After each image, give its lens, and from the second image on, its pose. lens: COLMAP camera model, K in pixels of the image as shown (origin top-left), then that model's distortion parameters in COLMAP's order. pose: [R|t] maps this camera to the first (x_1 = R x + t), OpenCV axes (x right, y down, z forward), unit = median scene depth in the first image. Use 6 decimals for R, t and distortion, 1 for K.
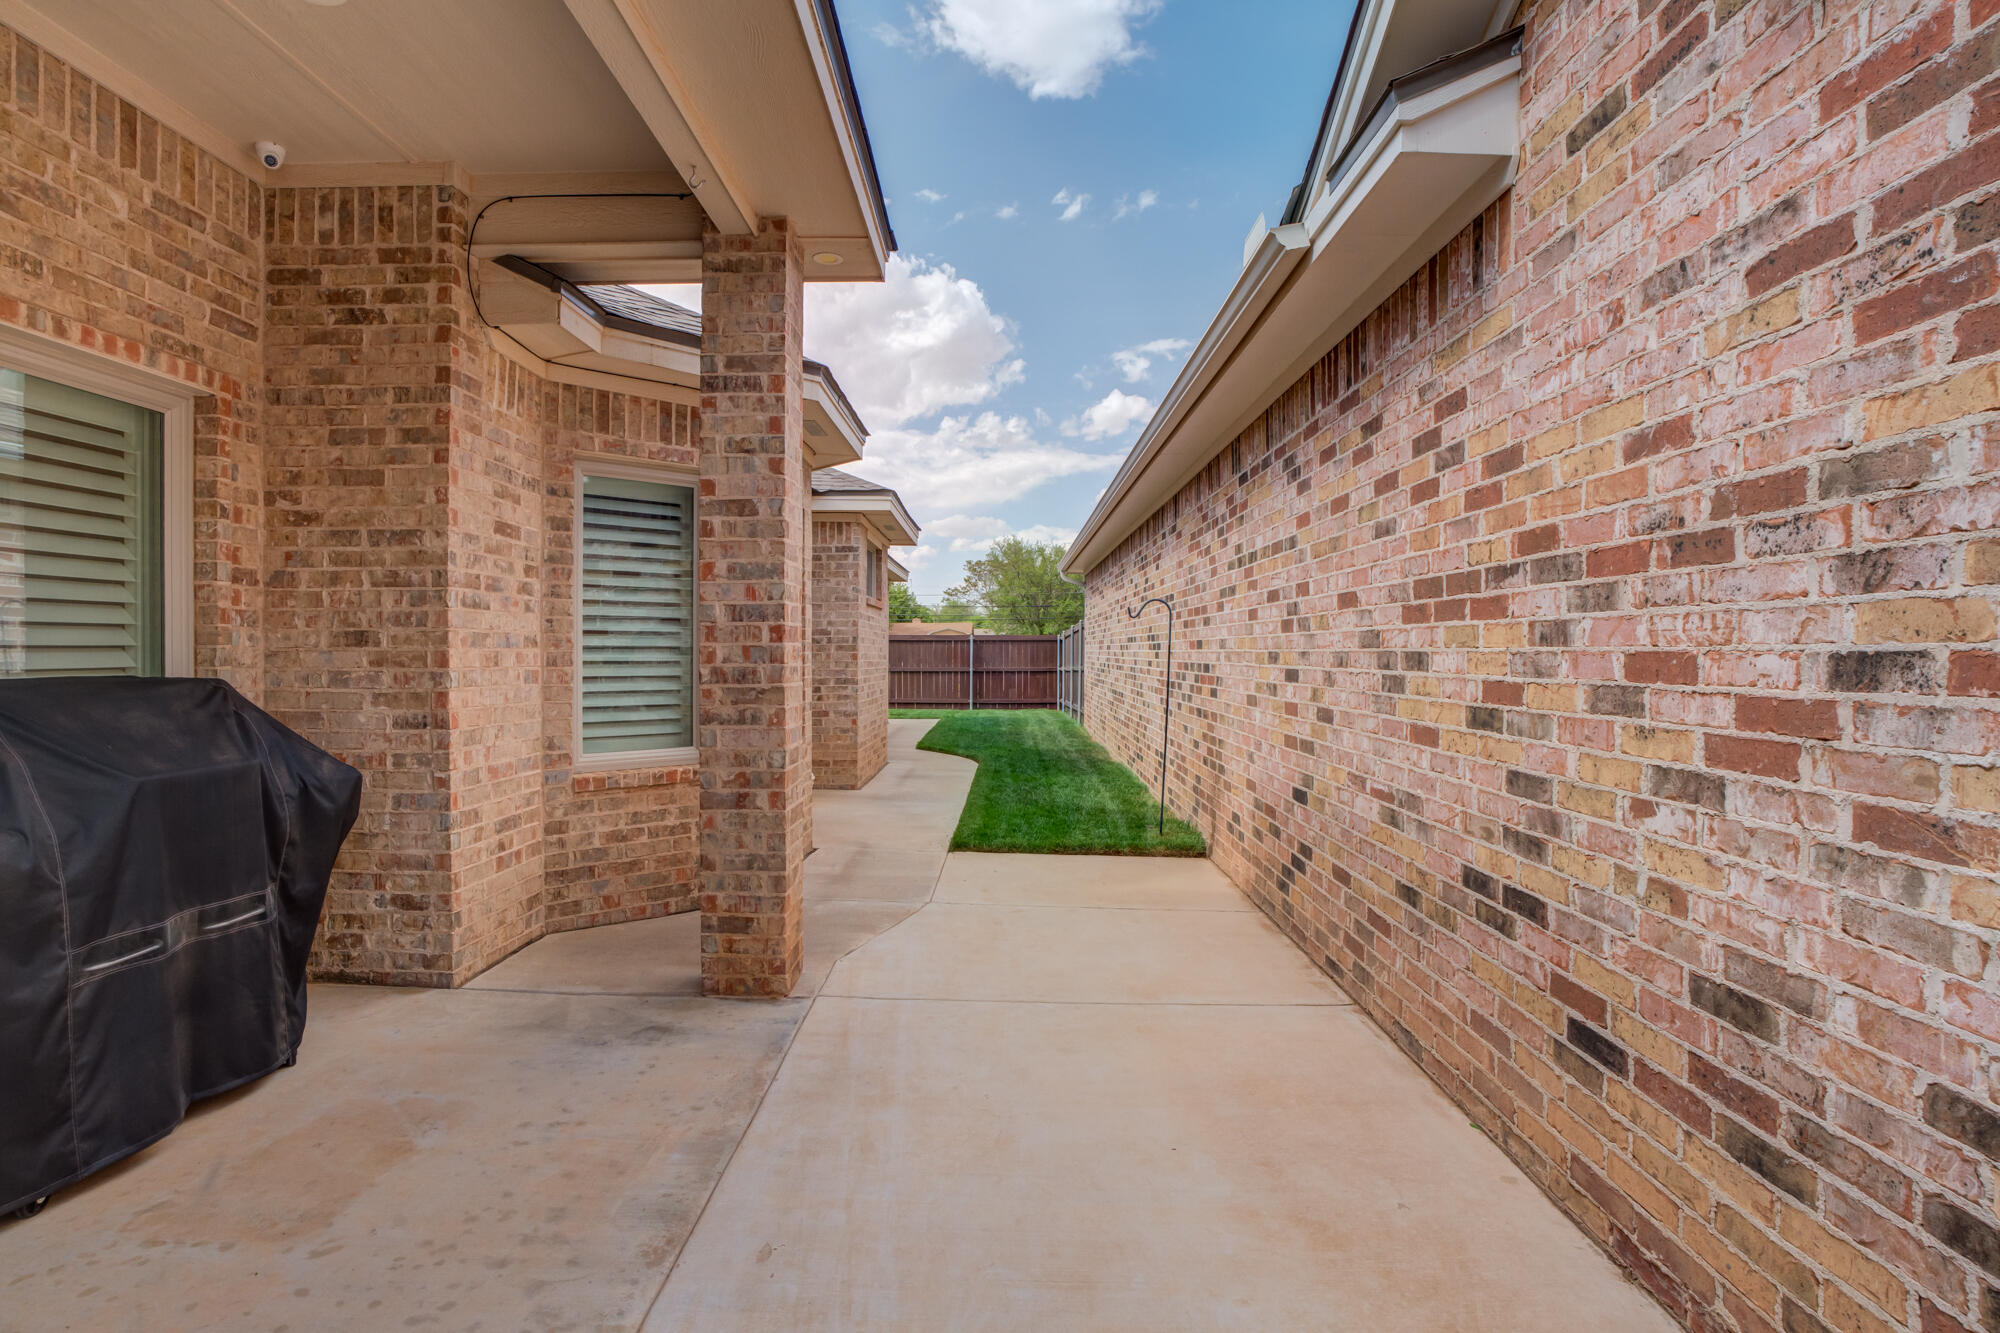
lens RADIAL K [[978.2, 0, 956.9], [0, 978.2, 687.5], [0, 0, 1]] dist [-0.054098, 0.017466]
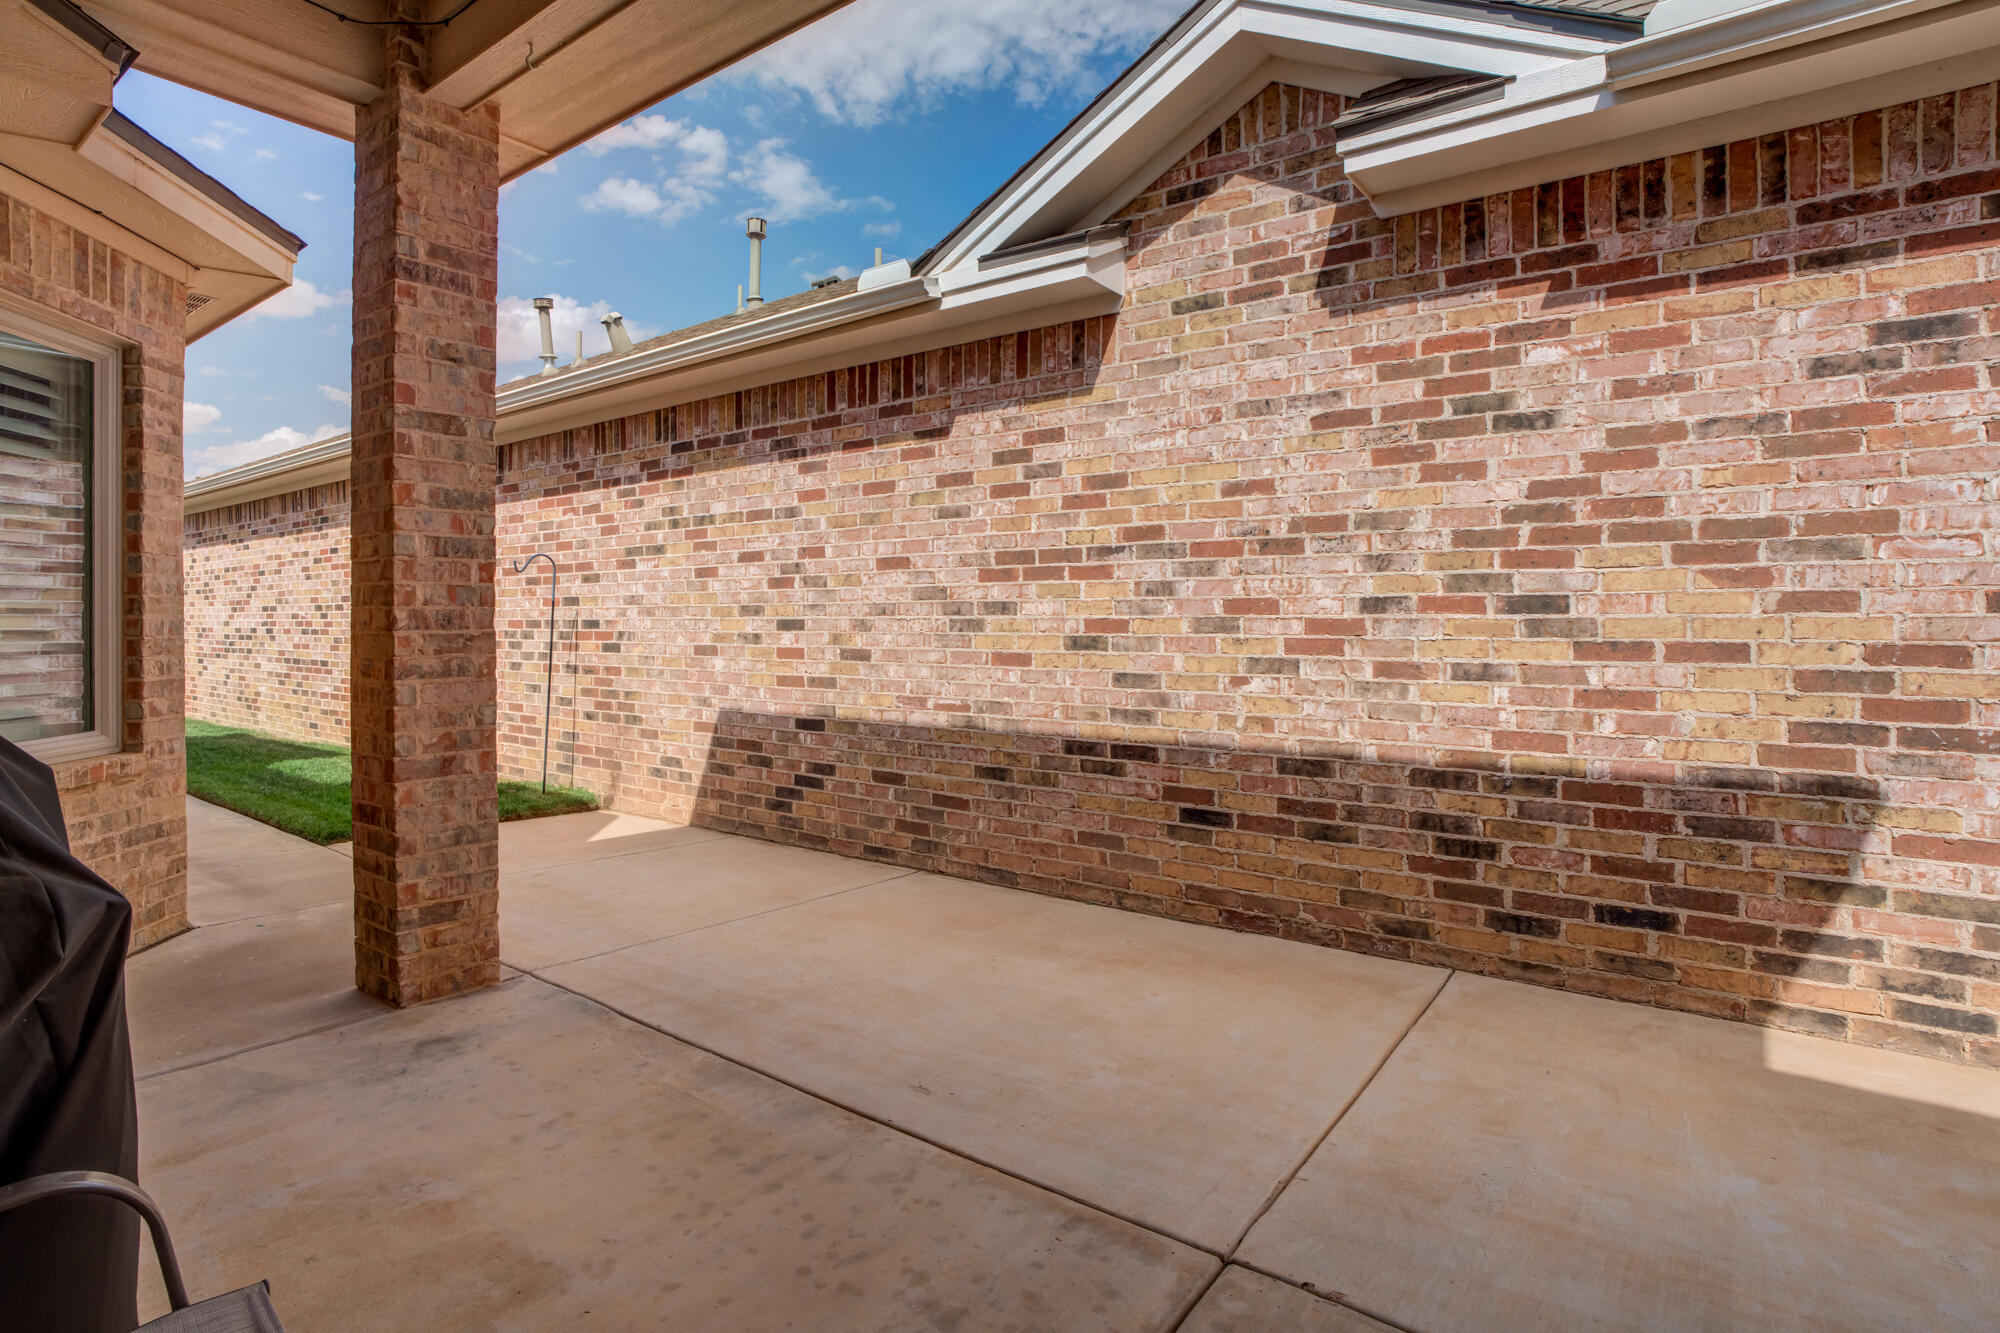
lens RADIAL K [[978.2, 0, 996.8], [0, 978.2, 660.7], [0, 0, 1]] dist [-0.054098, 0.017466]
pose [[0.616913, -0.031117, 0.786416, -0.736276], [0.025249, 0.999486, 0.019740, 0.023742], [-0.786626, 0.007678, 0.617382, 0.121473]]
